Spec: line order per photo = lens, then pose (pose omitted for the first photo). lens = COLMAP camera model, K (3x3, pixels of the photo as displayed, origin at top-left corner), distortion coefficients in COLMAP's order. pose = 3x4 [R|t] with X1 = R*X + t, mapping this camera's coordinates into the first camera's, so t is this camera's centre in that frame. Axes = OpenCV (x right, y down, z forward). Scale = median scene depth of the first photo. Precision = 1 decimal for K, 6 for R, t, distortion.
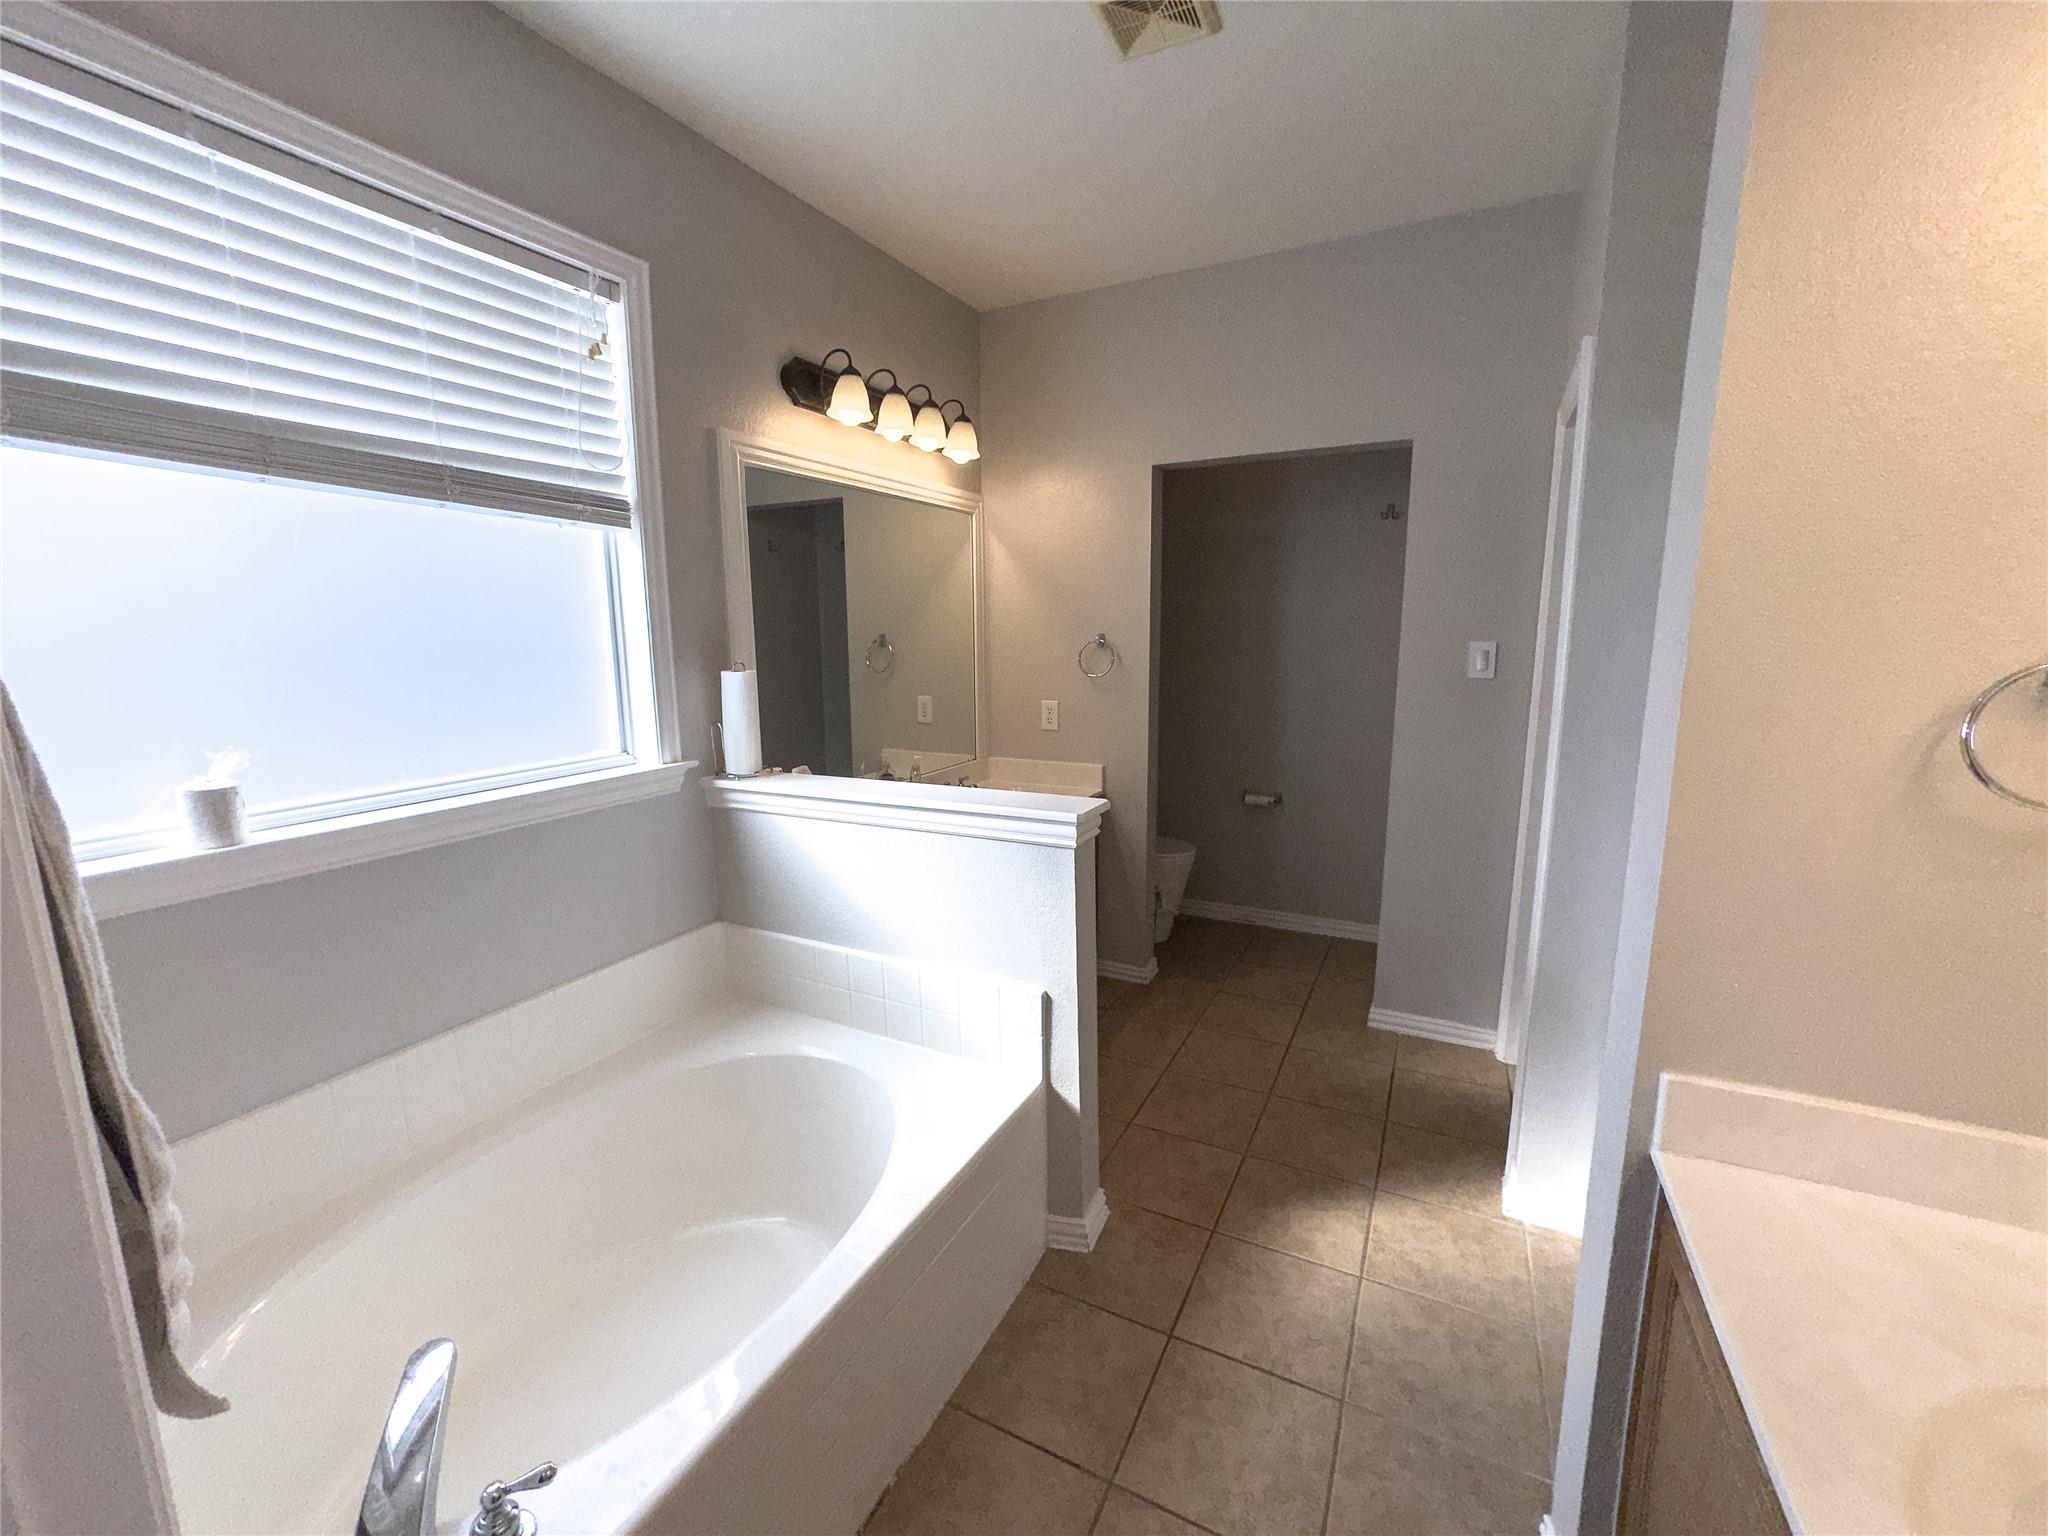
lens RADIAL K [[815.1, 0, 1029.1], [0, 815.1, 758.5], [0, 0, 1]] dist [-0.000753, 0.000070]
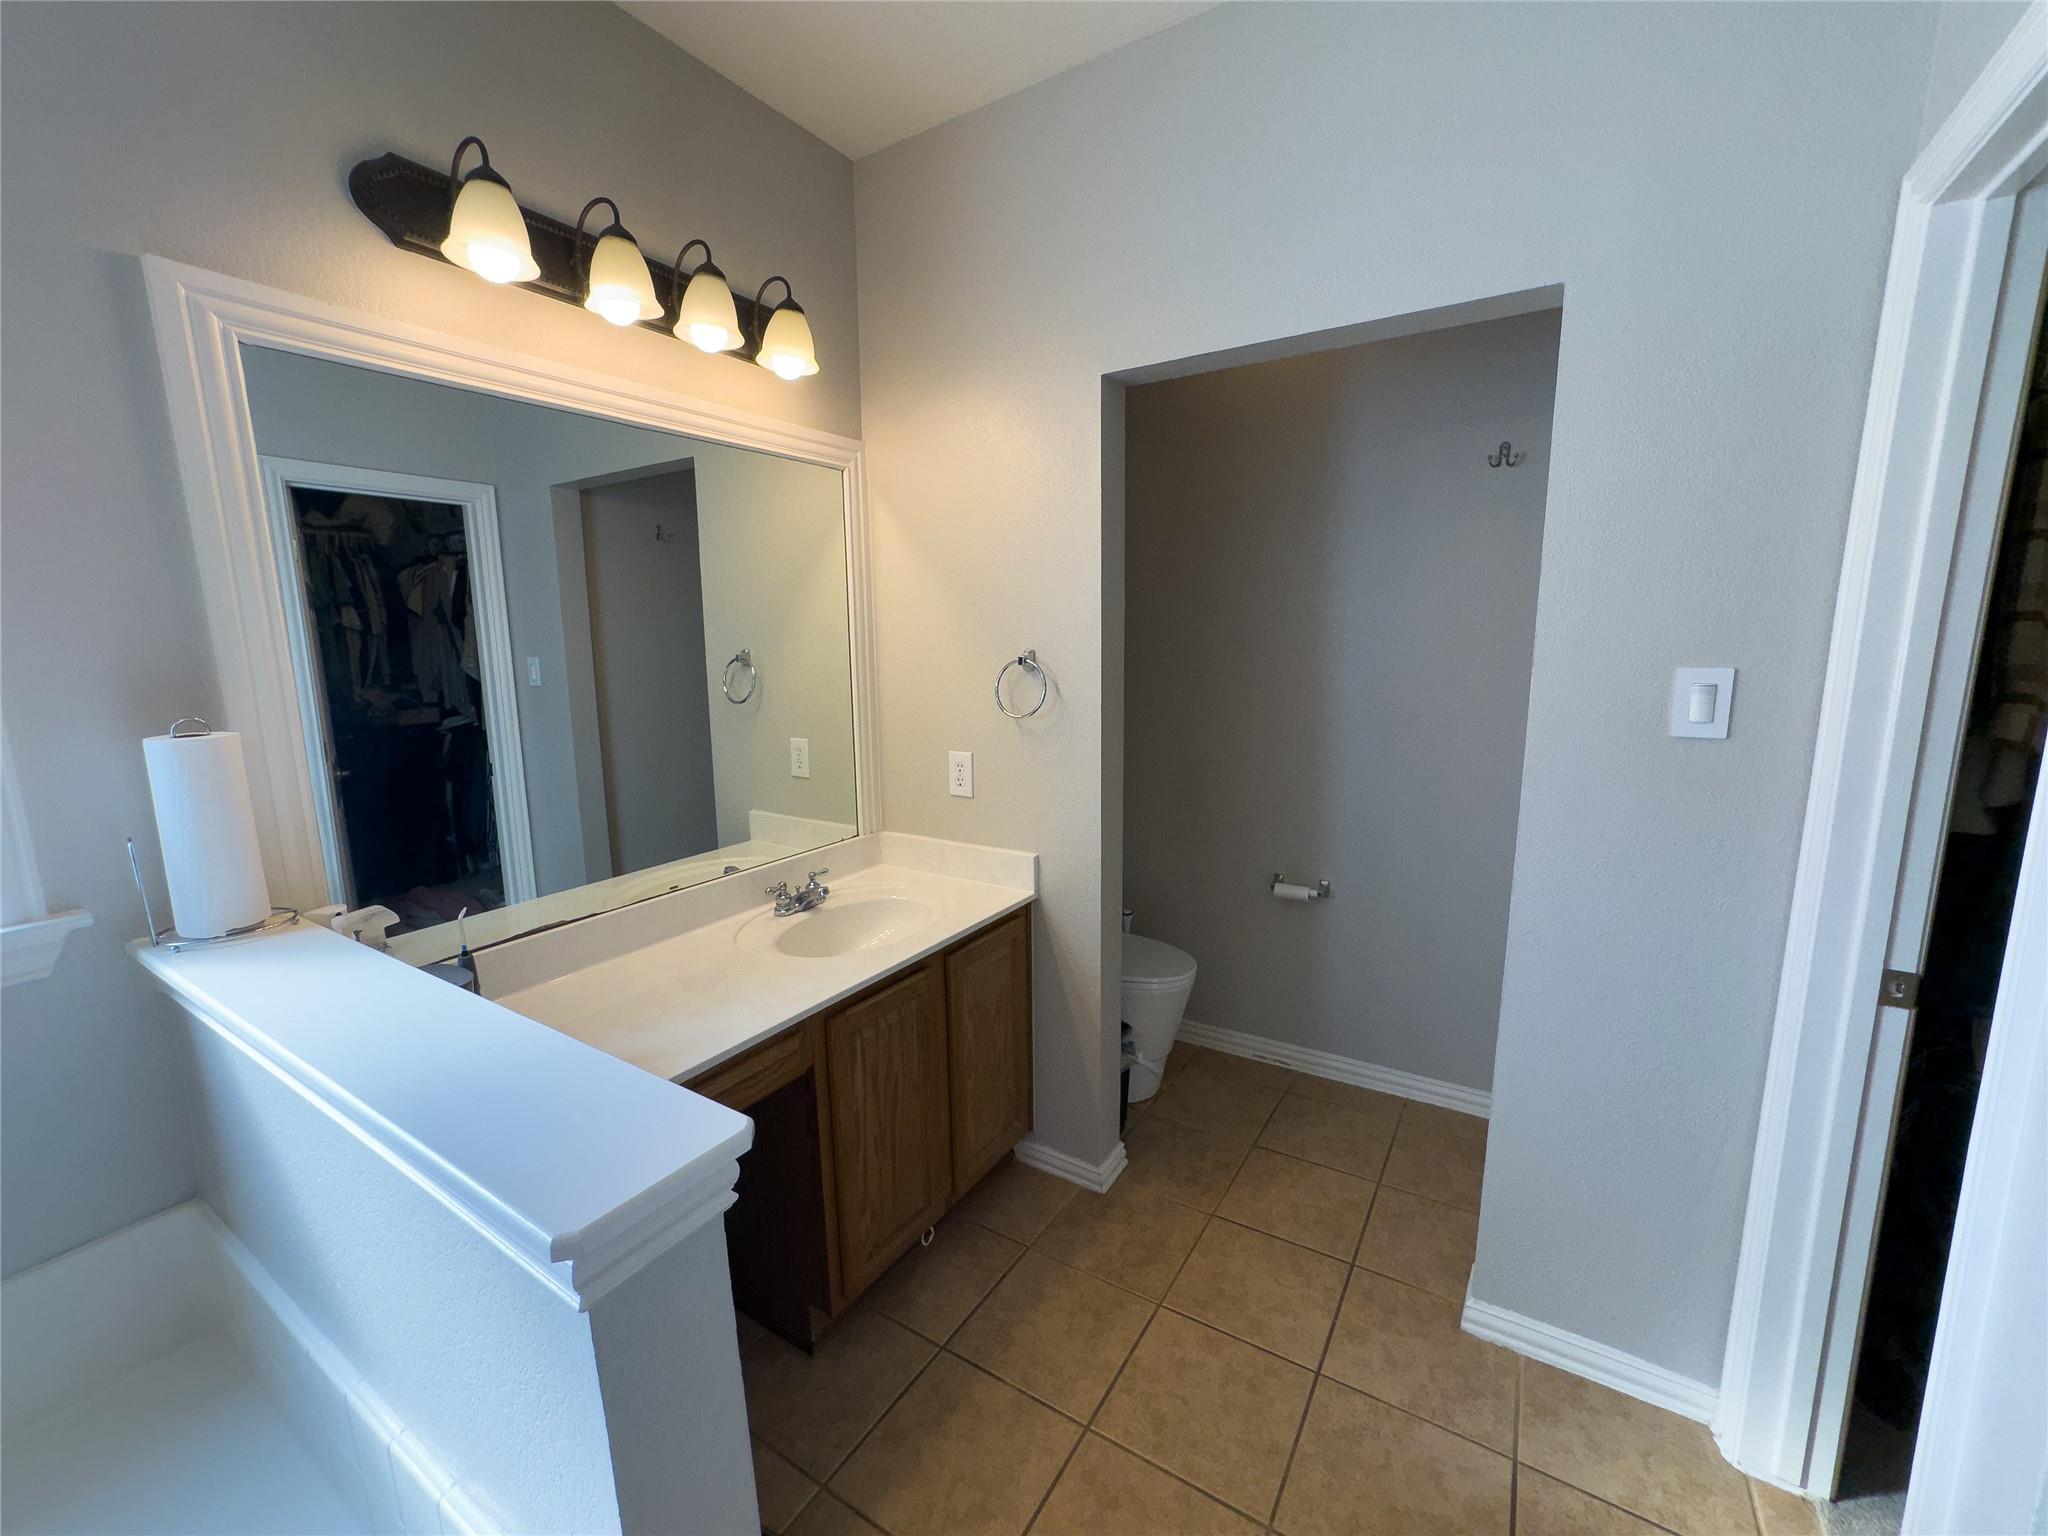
lens RADIAL K [[823.8, 0, 1033.8], [0, 823.8, 770.6], [0, 0, 1]] dist [-0.000673, -0.000070]
pose [[0.996786, 0.008488, -0.079662, 0.147160], [-0.007969, 0.999945, 0.006829, -0.065229], [0.079715, -0.006173, 0.996799, 0.372915]]
